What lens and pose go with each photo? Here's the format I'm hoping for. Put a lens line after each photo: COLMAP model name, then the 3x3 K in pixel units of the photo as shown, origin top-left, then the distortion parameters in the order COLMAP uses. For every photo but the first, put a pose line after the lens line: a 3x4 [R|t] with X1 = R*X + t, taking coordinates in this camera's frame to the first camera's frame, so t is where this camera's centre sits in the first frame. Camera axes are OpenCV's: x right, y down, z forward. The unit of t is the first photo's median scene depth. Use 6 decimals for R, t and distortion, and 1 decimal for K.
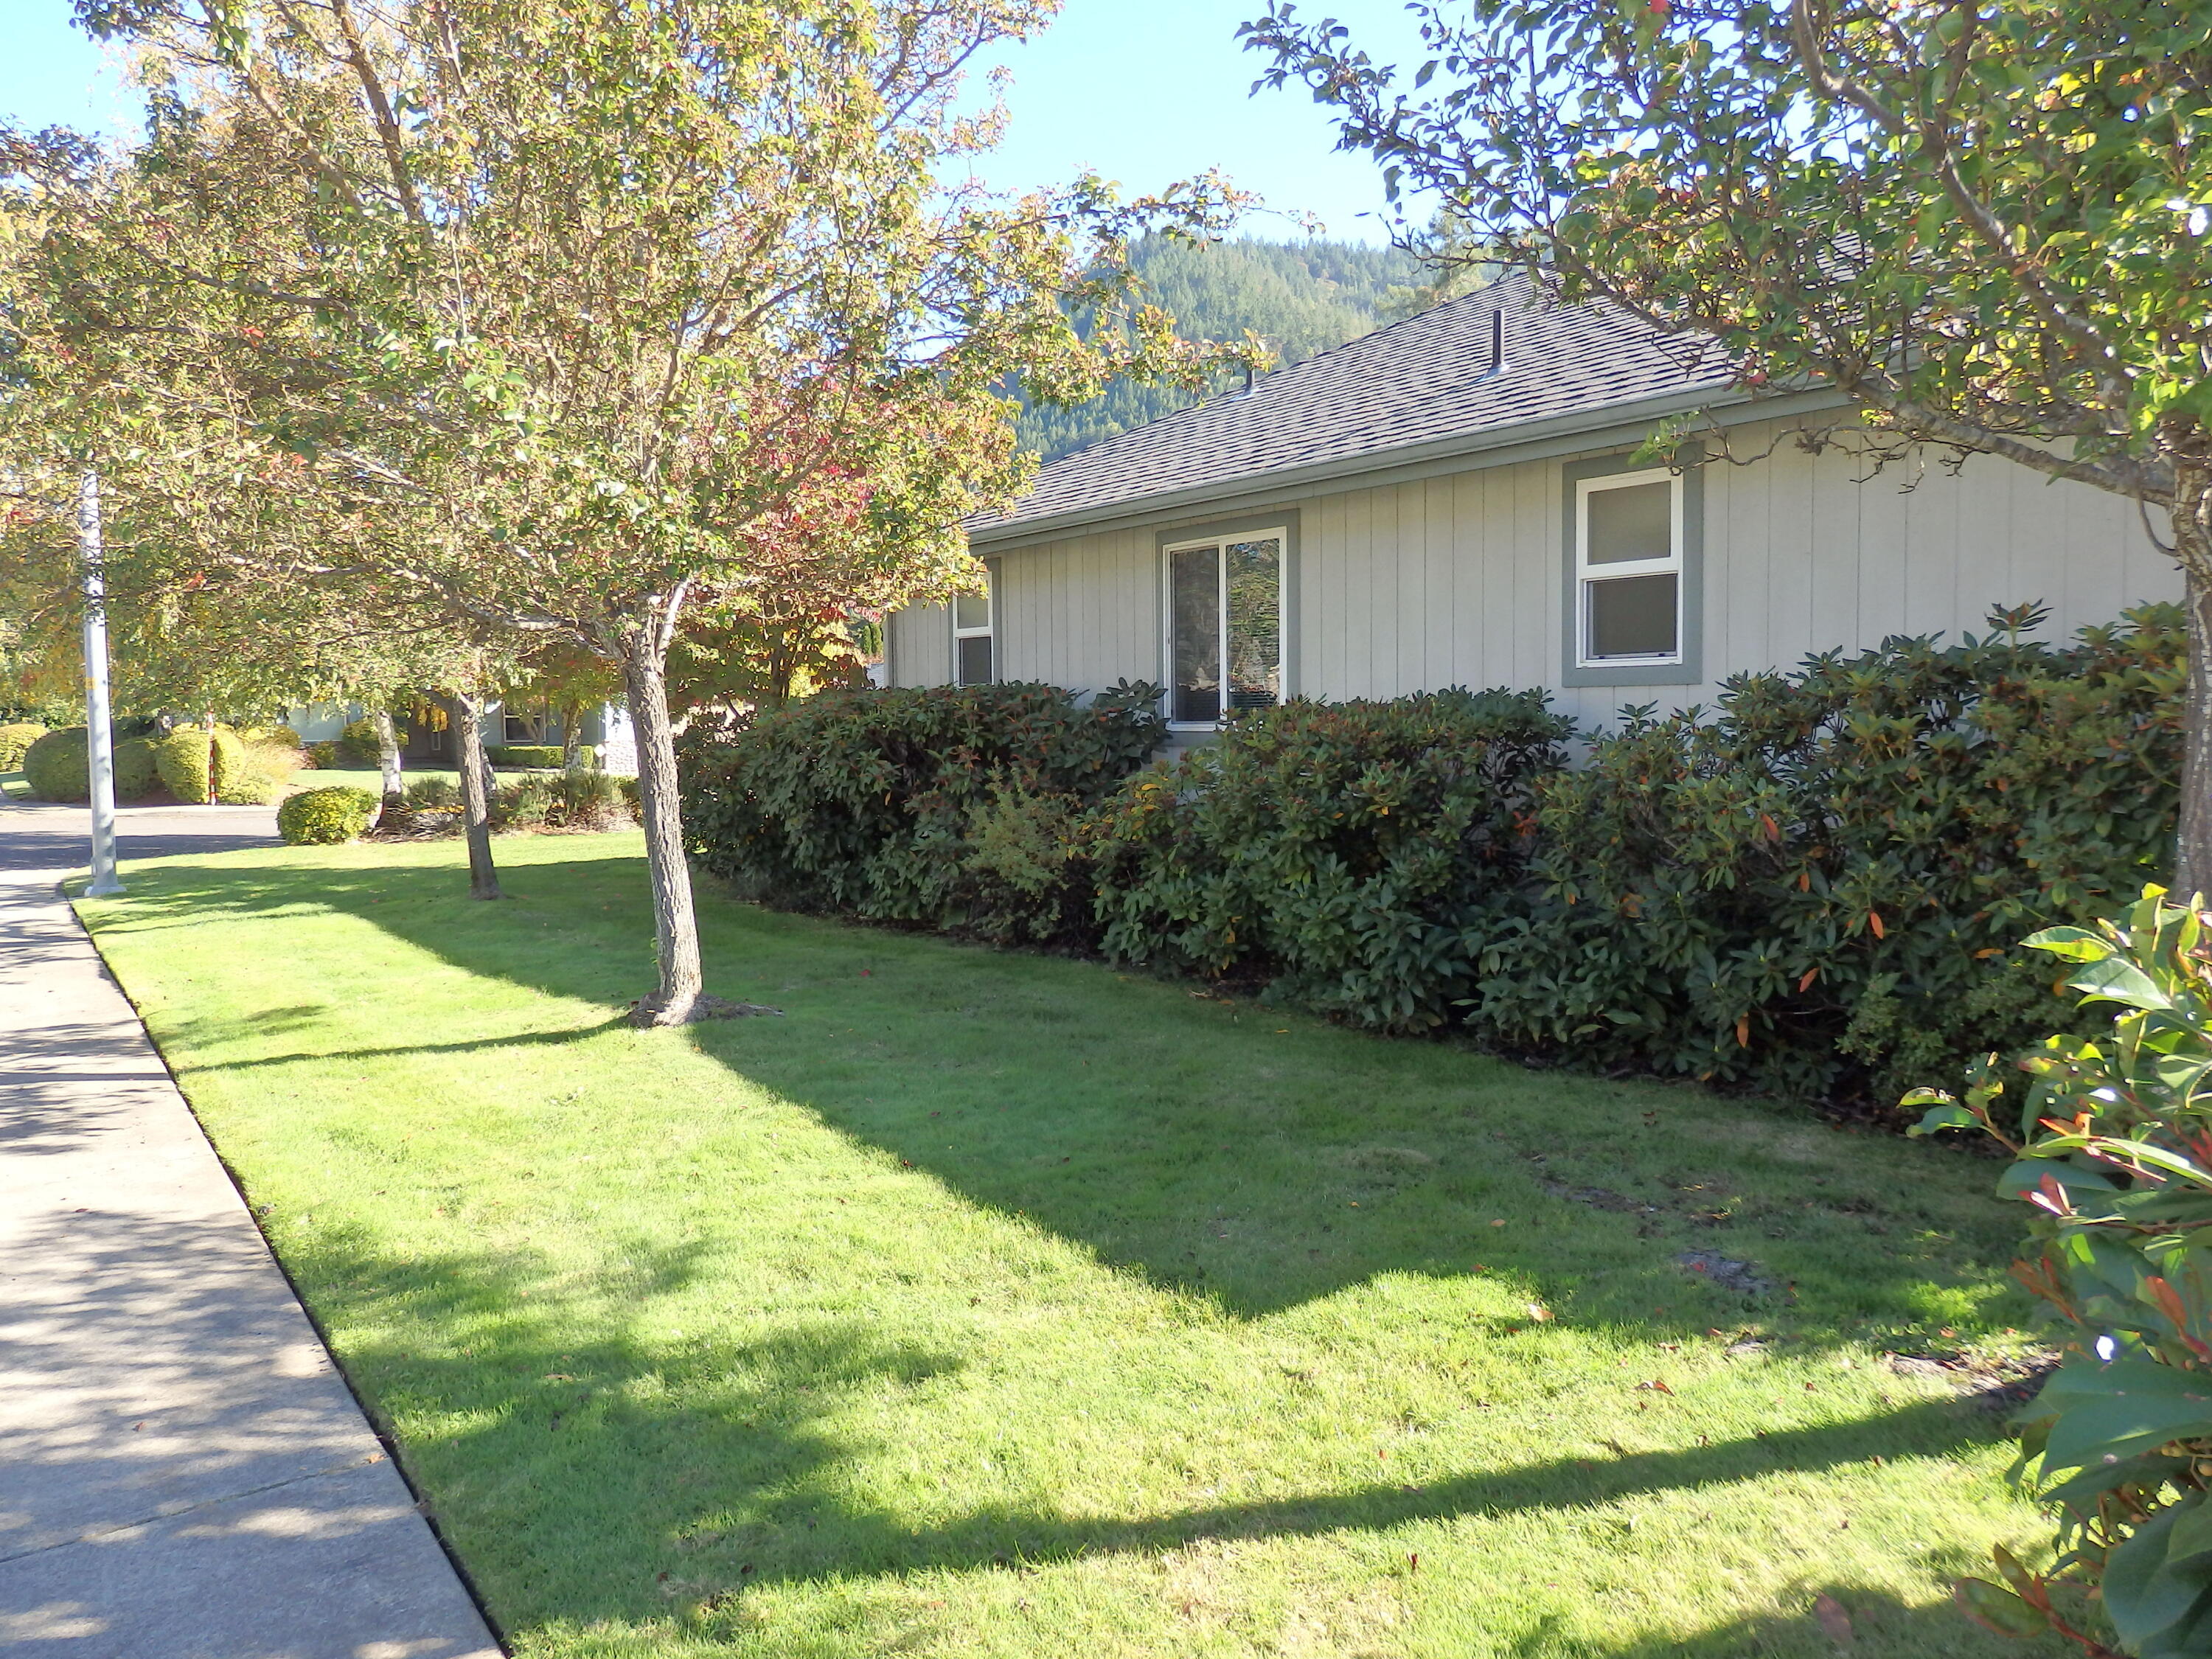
lens RADIAL K [[1650.6, 0, 1103.7], [0, 1650.6, 816.8], [0, 0, 1]] dist [0.002908, 0.016481]
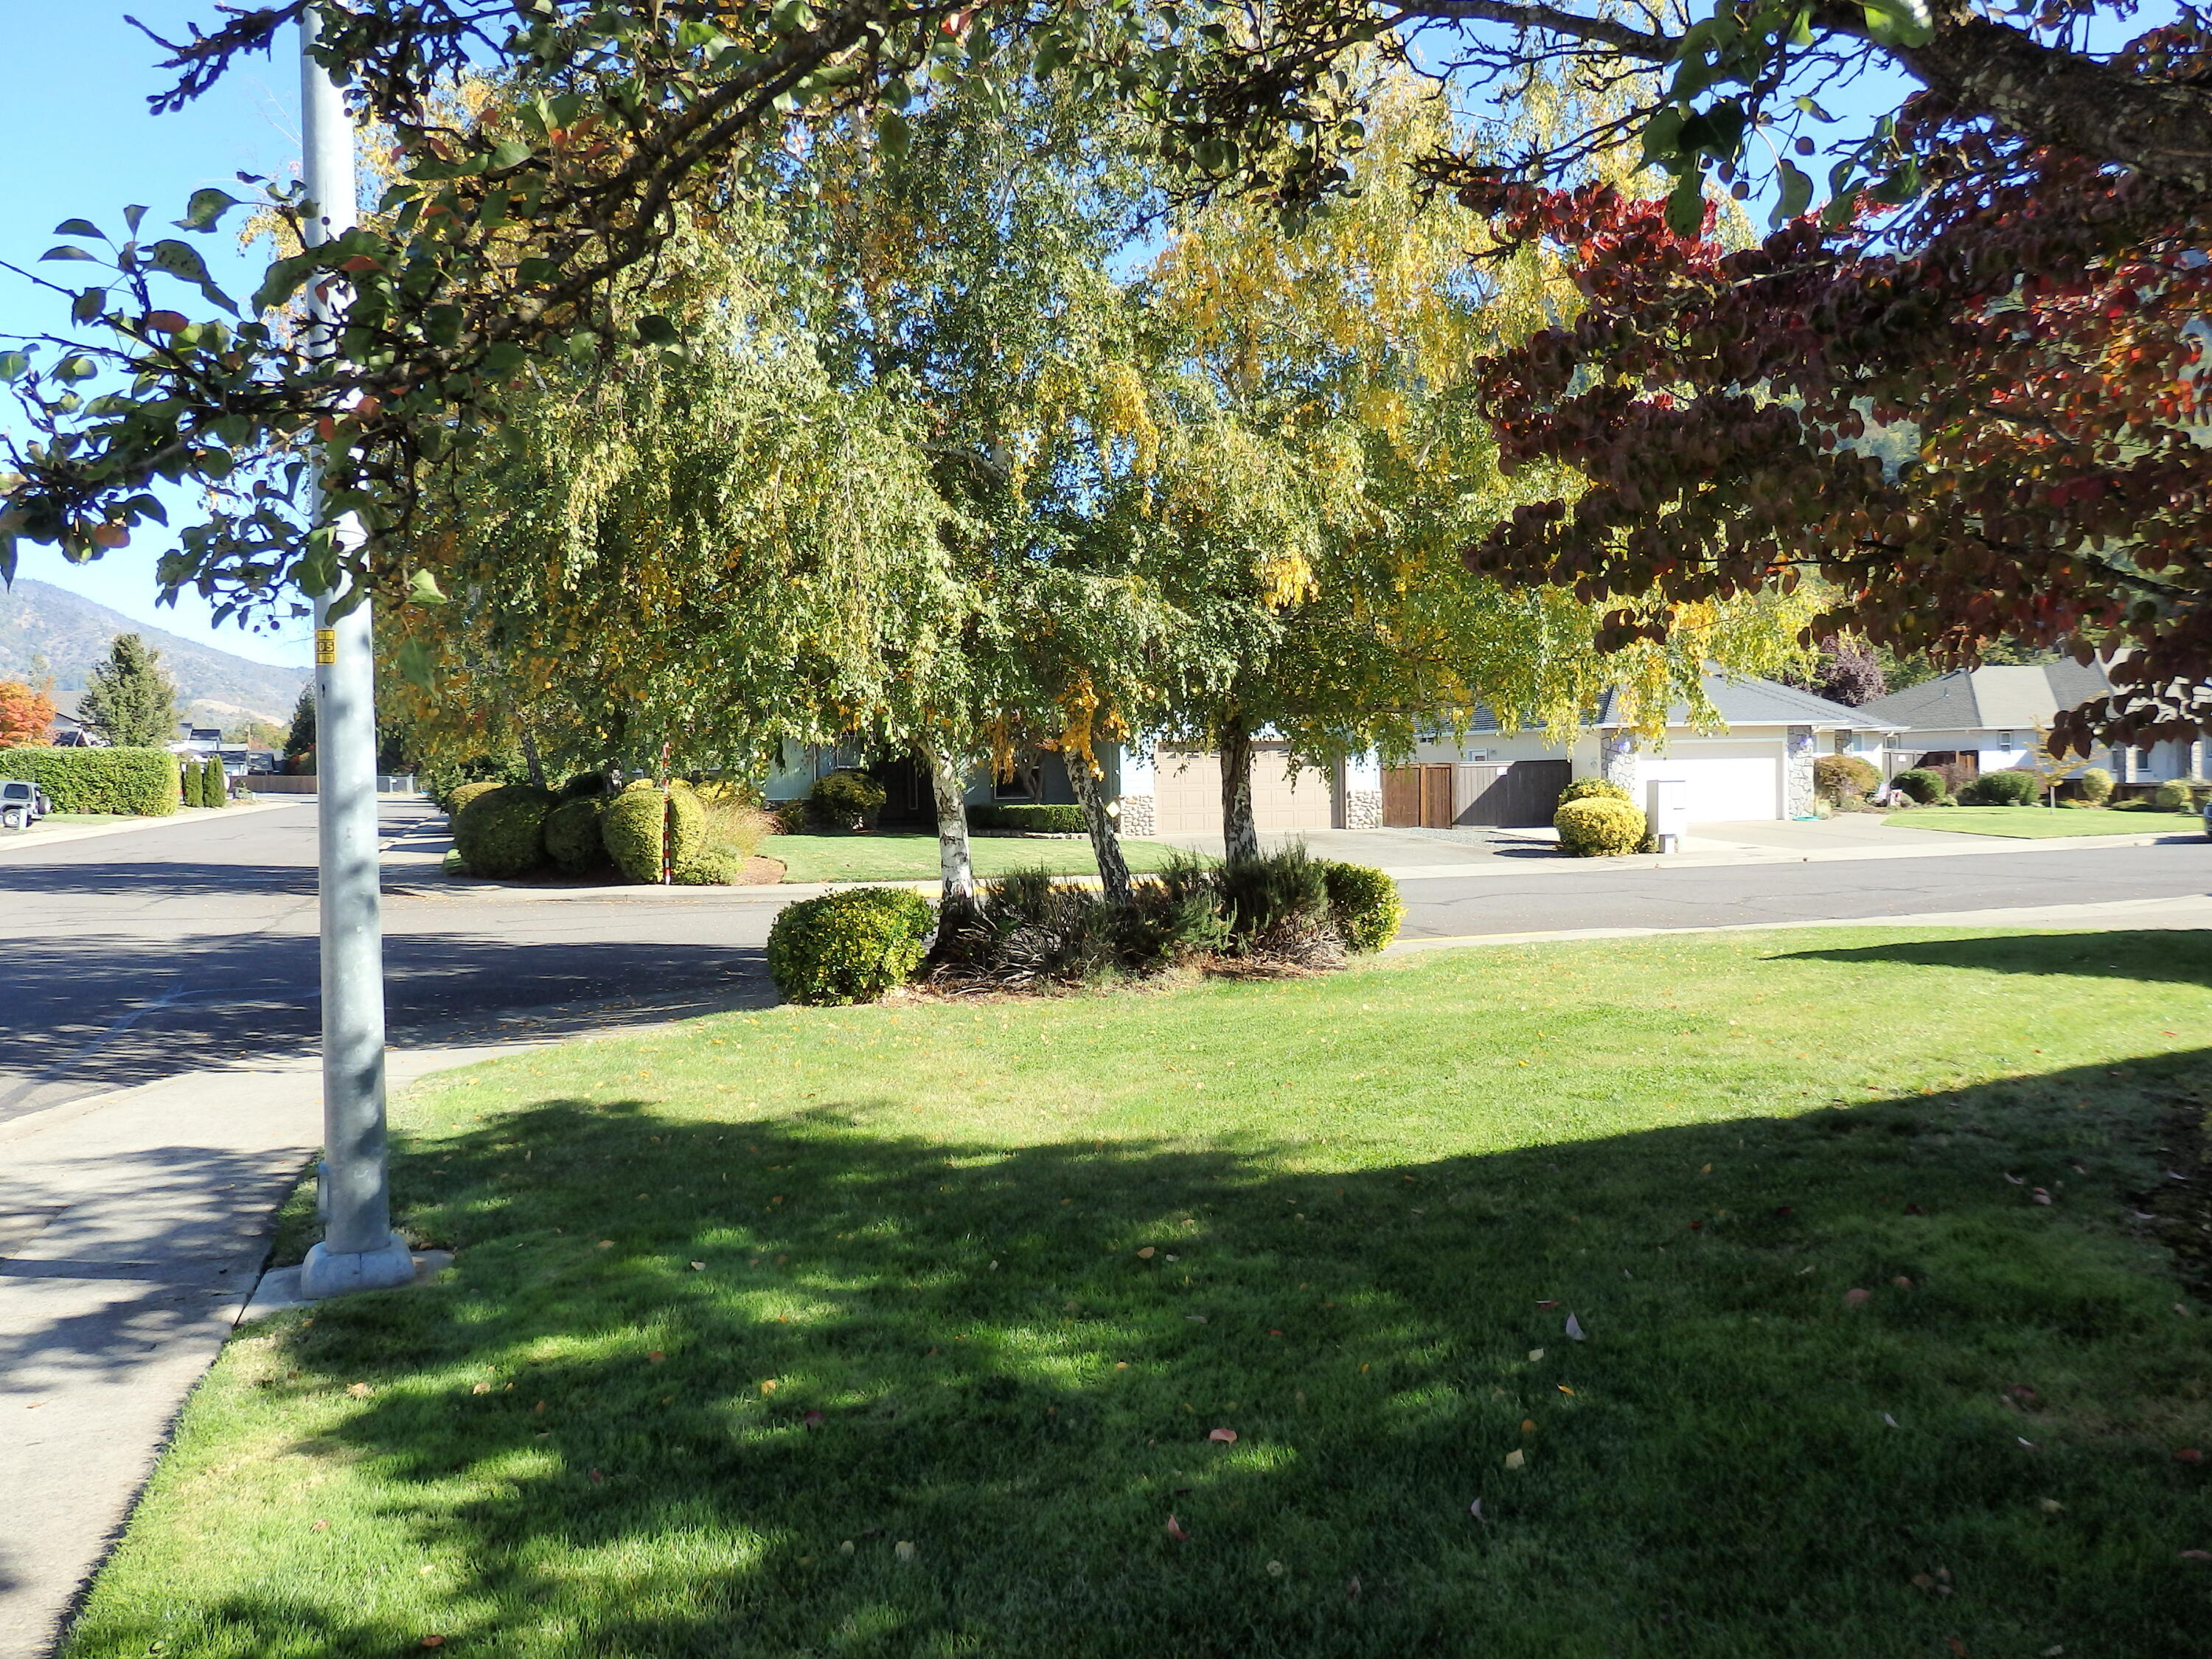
lens RADIAL K [[1650.6, 0, 1103.7], [0, 1650.6, 816.8], [0, 0, 1]] dist [0.002908, 0.016481]
pose [[0.971763, -0.002512, -0.235947, -0.161299], [-0.005037, 0.999495, -0.031386, -0.015554], [0.235907, 0.031688, 0.971259, 0.303426]]
